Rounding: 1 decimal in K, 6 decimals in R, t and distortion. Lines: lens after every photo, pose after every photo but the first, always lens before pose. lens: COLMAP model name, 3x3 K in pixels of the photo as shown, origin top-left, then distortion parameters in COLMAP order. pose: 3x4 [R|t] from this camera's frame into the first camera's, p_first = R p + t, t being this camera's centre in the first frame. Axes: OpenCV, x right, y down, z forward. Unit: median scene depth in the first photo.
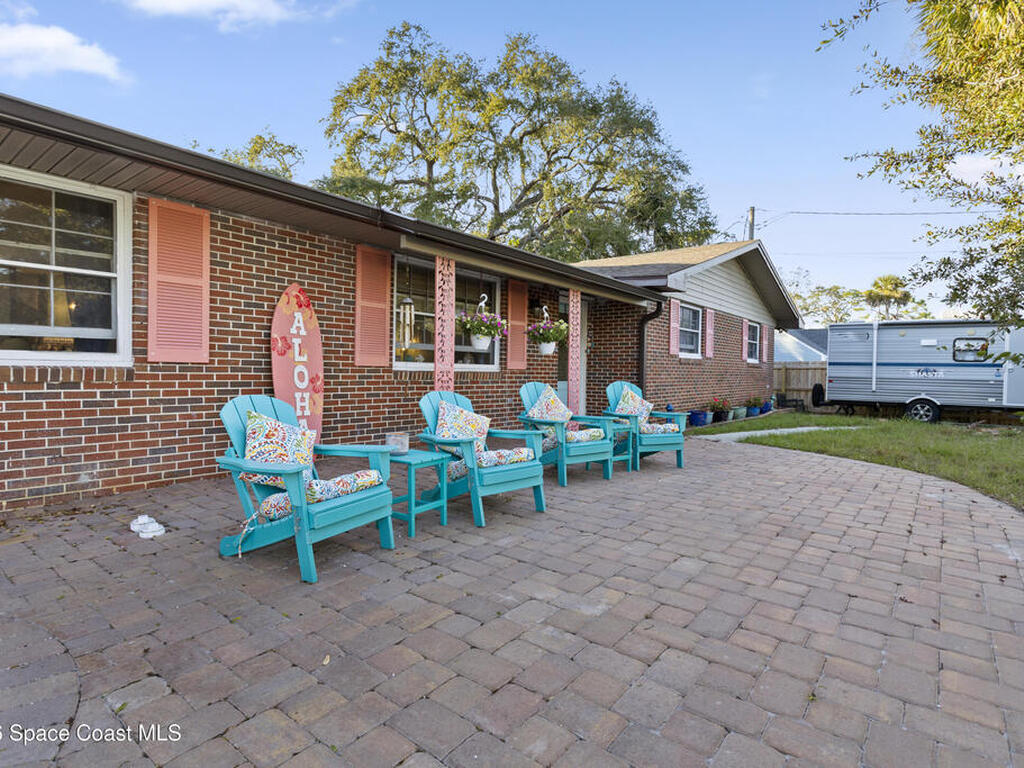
lens RADIAL K [[555.4, 0, 511.1], [0, 555.4, 386.1], [0, 0, 1]] dist [0.000737, 0.006870]
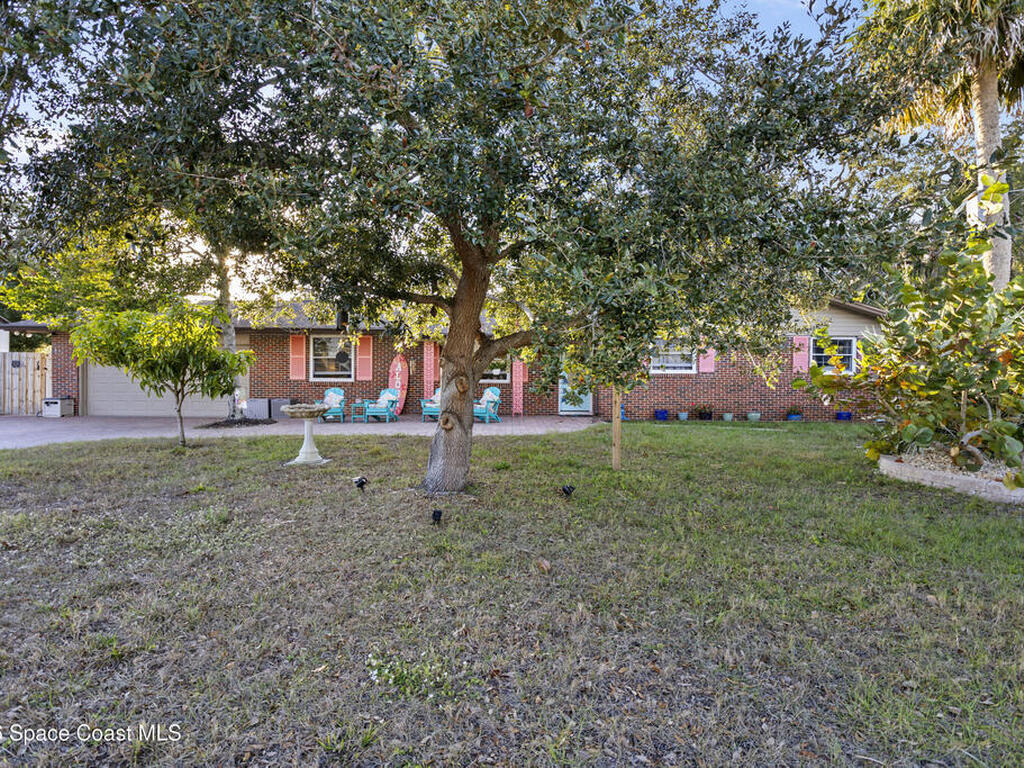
lens RADIAL K [[555.4, 0, 510.9], [0, 555.4, 386.4], [0, 0, 1]] dist [0.000737, 0.006870]
pose [[0.632152, -0.003685, -0.774836, 2.488600], [-0.019414, 0.999599, -0.020592, 0.045479], [0.774601, 0.028060, 0.631827, -0.456670]]
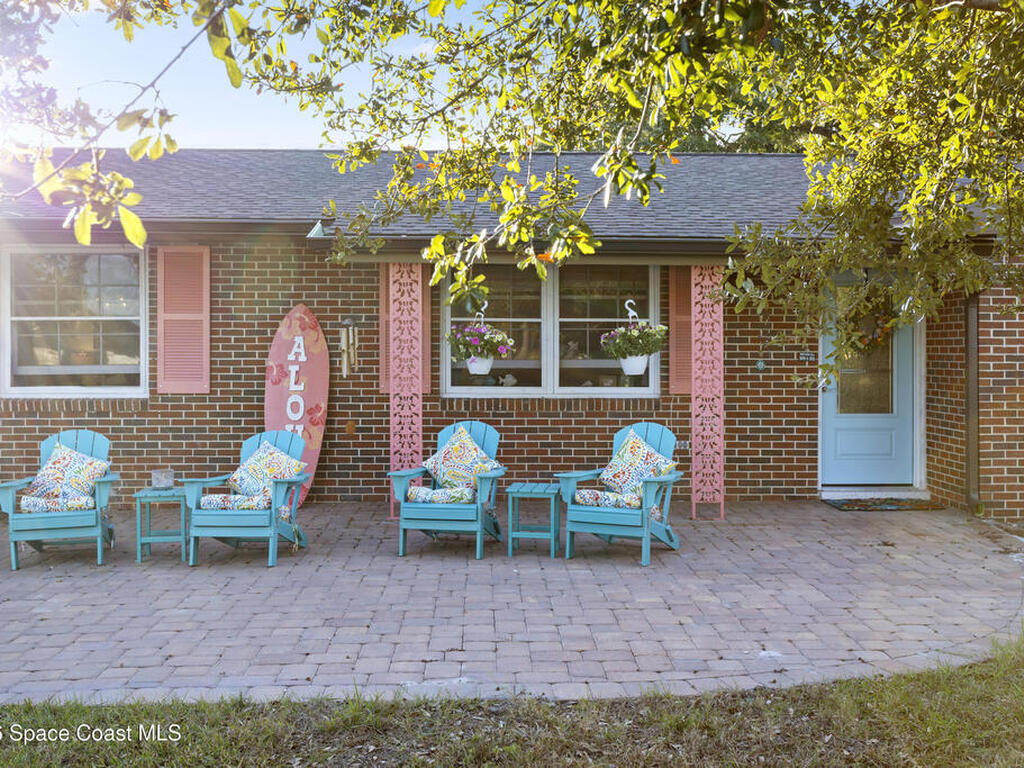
lens RADIAL K [[1135.4, 0, 512.1], [0, 1135.4, 379.9], [0, 0, 1]] dist [0.009316, 0.000000]
pose [[0.650714, 0.004008, -0.759312, 1.347138], [-0.012050, 0.999915, -0.005048, -0.060211], [0.759227, 0.012434, 0.650707, 0.058893]]
